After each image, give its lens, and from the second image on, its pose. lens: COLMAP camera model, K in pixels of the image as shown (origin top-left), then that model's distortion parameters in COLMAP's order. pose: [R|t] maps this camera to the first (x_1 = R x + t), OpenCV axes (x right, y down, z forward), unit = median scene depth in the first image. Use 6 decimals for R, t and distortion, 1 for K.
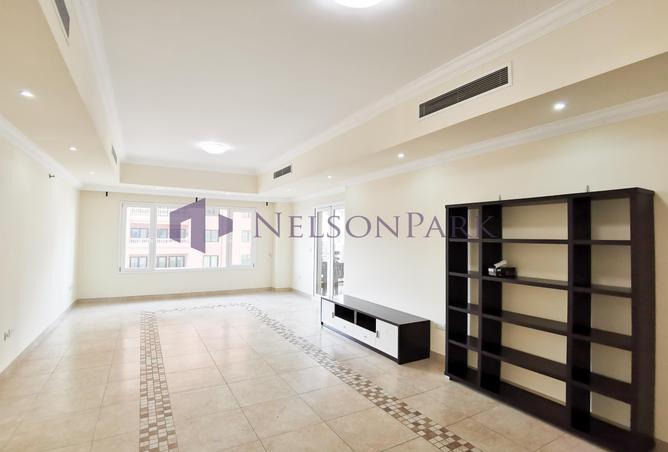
lens RADIAL K [[340.1, 0, 330.0], [0, 340.1, 227.8], [0, 0, 1]] dist [-0.019721, -0.000008]
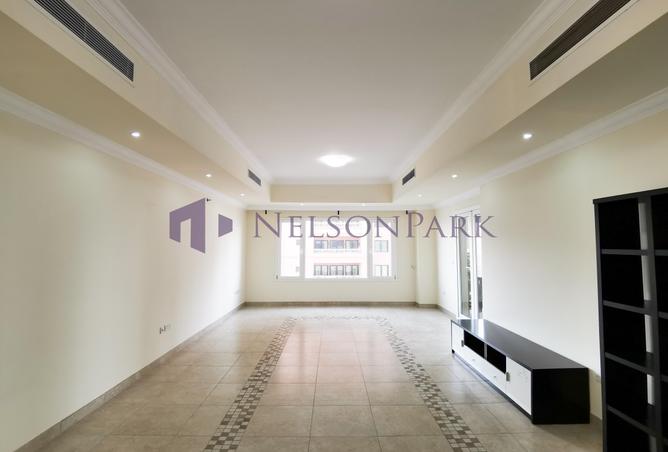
lens RADIAL K [[342.9, 0, 335.5], [0, 342.9, 223.0], [0, 0, 1]] dist [-0.034992, -0.000801]
pose [[0.877395, -0.043017, -0.477836, 0.185647], [0.023687, 0.998642, -0.046408, -0.003935], [0.479184, 0.029400, 0.877222, 0.147832]]
